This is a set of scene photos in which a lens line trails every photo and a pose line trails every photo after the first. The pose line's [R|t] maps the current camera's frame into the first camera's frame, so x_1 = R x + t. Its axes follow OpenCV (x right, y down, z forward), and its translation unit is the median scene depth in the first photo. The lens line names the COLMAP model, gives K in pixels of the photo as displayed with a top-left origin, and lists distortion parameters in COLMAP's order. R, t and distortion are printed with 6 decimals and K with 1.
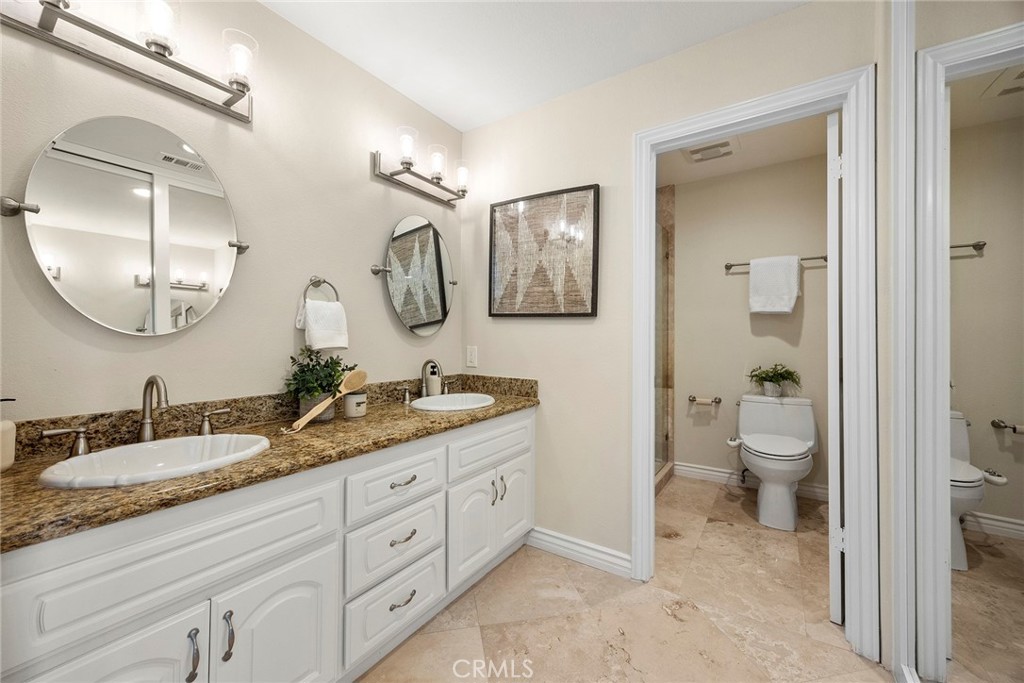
lens RADIAL K [[393.1, 0, 504.5], [0, 393.1, 341.3], [0, 0, 1]] dist [0.001136, -0.001048]
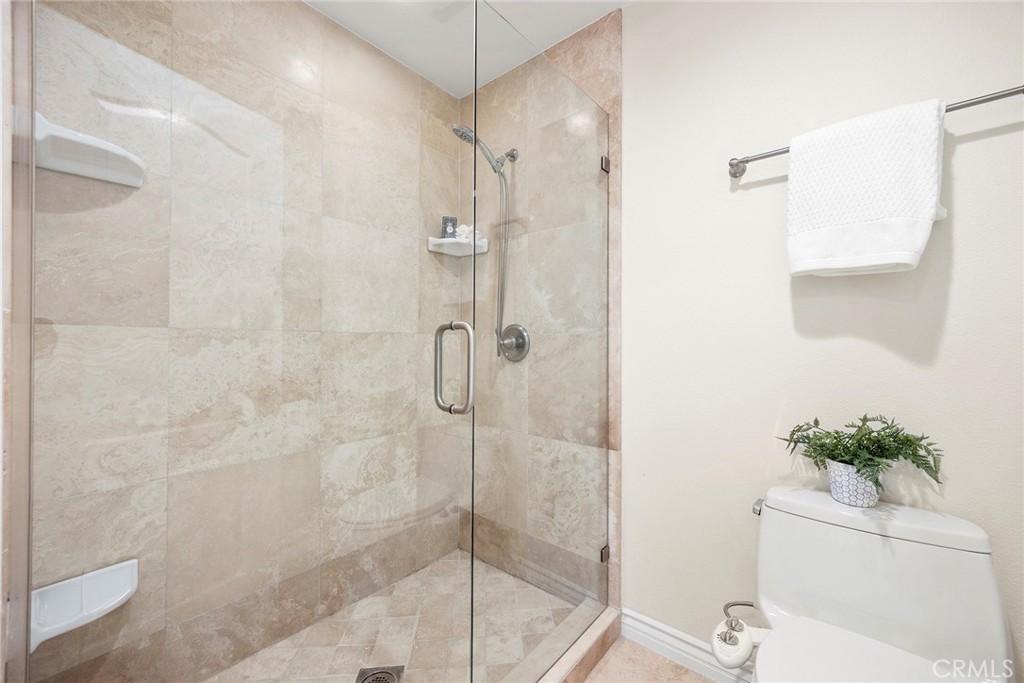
lens RADIAL K [[393.1, 0, 509.9], [0, 393.1, 348.5], [0, 0, 1]] dist [0.001136, -0.001048]
pose [[0.993784, -0.008448, -0.111003, 0.391156], [0.010487, 0.999787, 0.017795, -0.011808], [0.110829, -0.018848, 0.993661, 0.581944]]
